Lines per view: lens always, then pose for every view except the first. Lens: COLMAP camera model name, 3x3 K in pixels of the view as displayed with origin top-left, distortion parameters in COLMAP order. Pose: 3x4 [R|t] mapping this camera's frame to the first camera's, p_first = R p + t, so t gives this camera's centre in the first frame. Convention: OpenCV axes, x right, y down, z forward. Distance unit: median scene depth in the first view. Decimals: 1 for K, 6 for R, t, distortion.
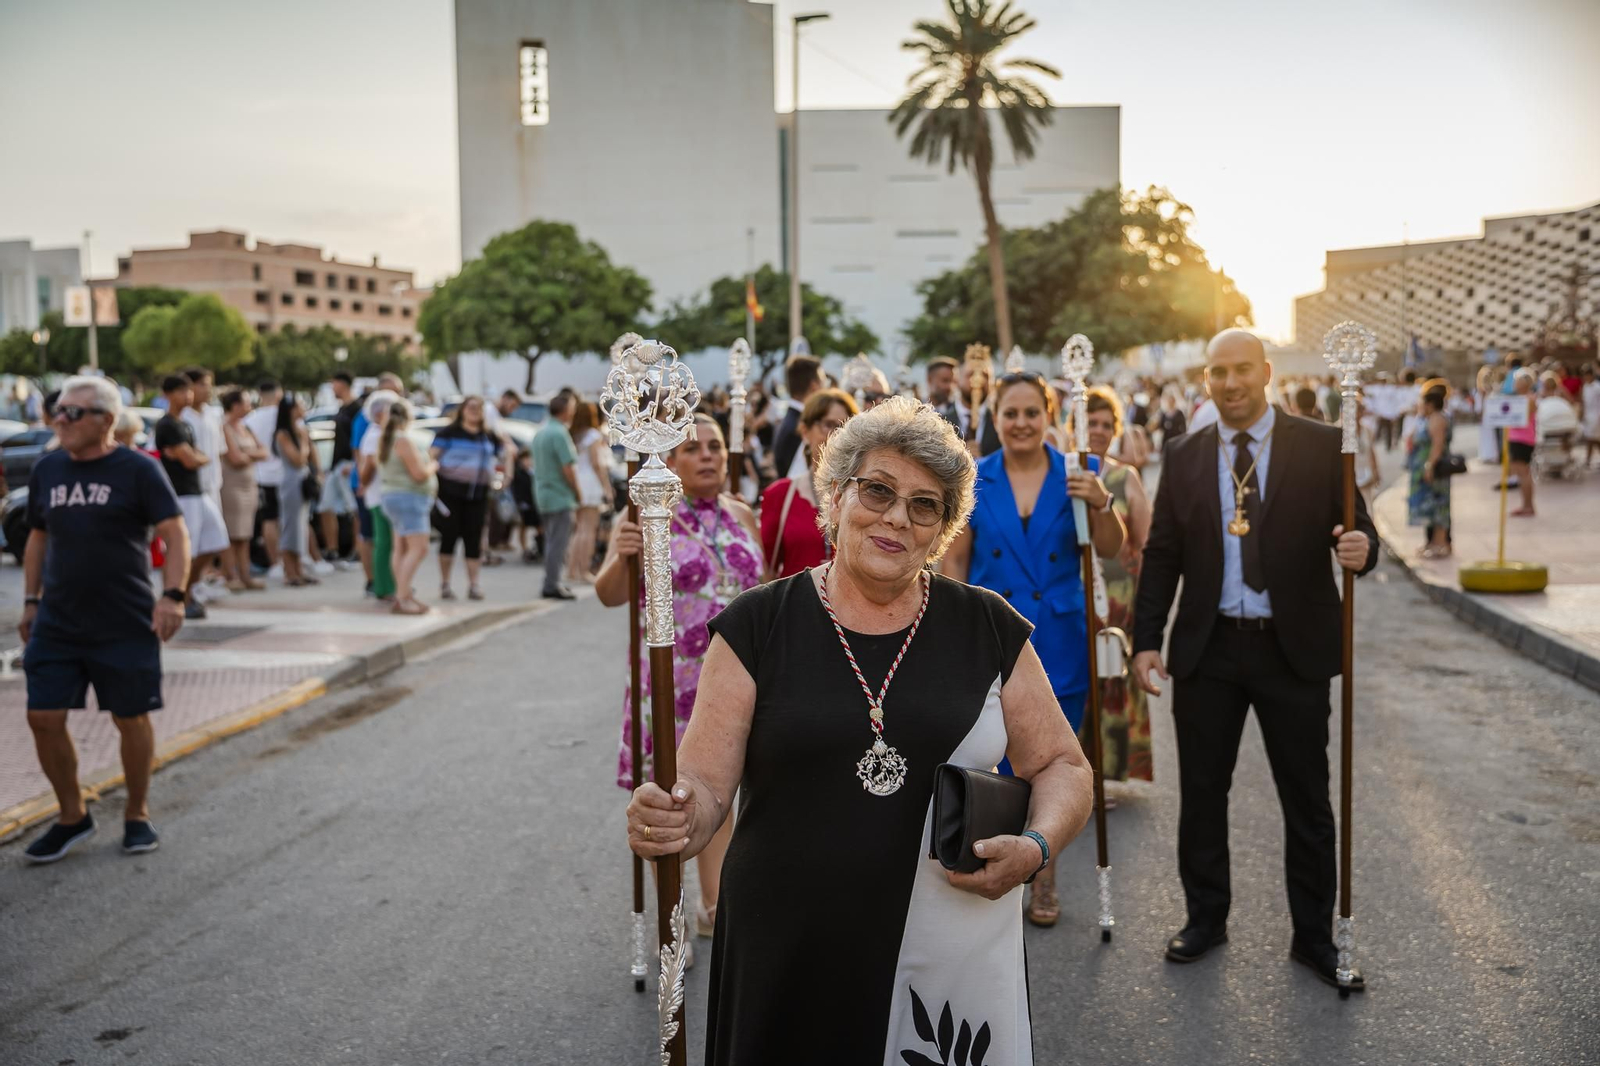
lens RADIAL K [[1696.4, 0, 800.0], [0, 1696.4, 533.0], [0, 0, 1]] dist [0.068540, 0.027384]
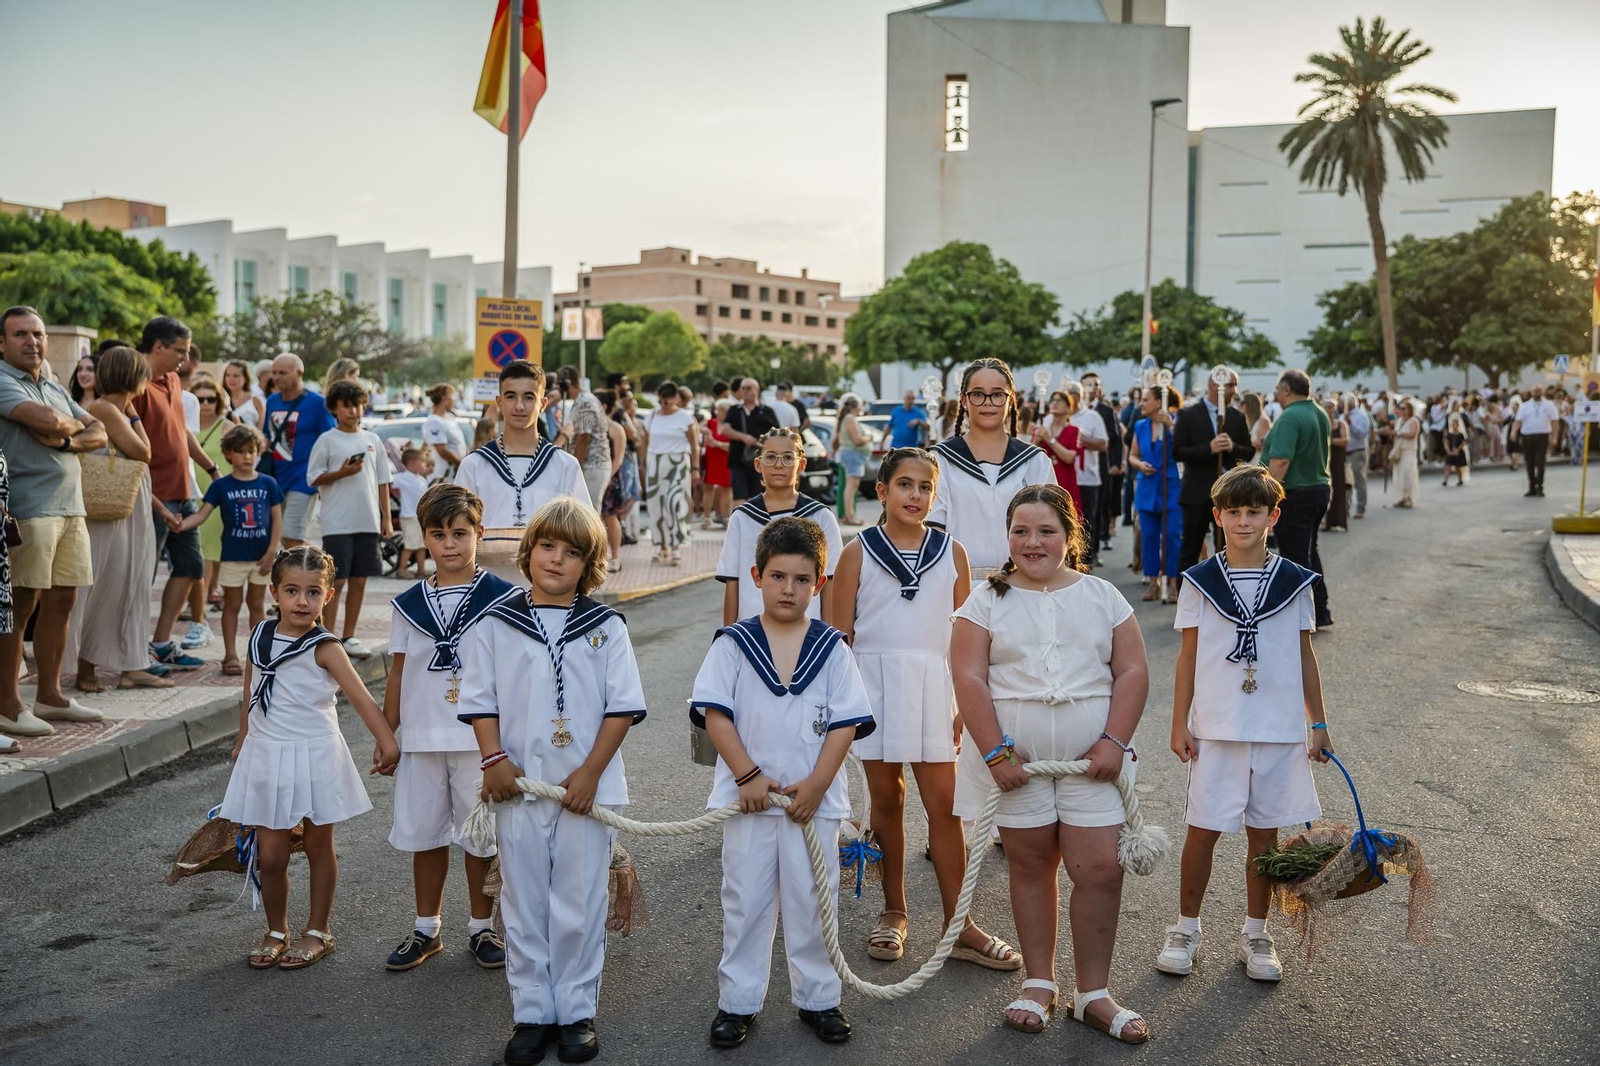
lens RADIAL K [[1961.4, 0, 800.0], [0, 1961.4, 533.0], [0, 0, 1]] dist [0.110067, 0.280284]
pose [[0.972568, 0.025414, -0.231225, 0.044637], [-0.029195, 0.999490, -0.012946, 0.021797], [0.230778, 0.019341, 0.972814, -0.240420]]
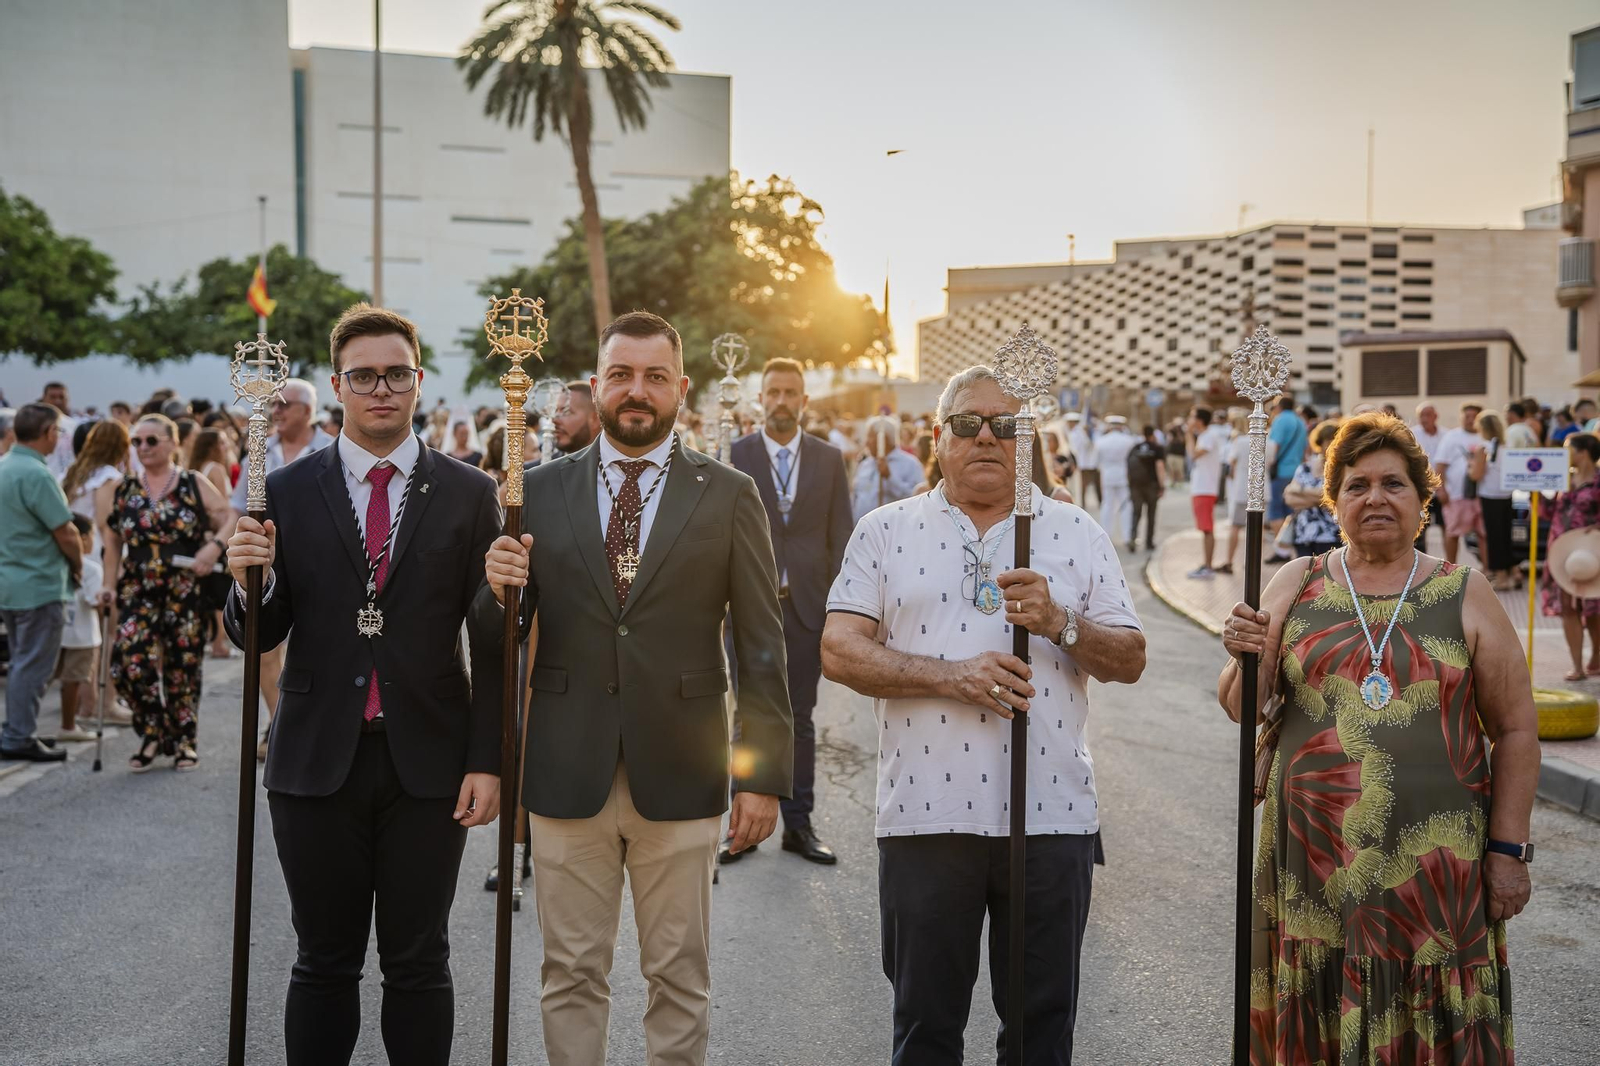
lens RADIAL K [[1961.4, 0, 800.0], [0, 1961.4, 533.0], [0, 0, 1]] dist [0.110067, 0.280284]
pose [[0.965946, 0.010674, 0.258523, -0.023120], [-0.003286, 0.999574, -0.028994, -0.005752], [-0.258722, 0.027157, 0.965570, 0.091626]]
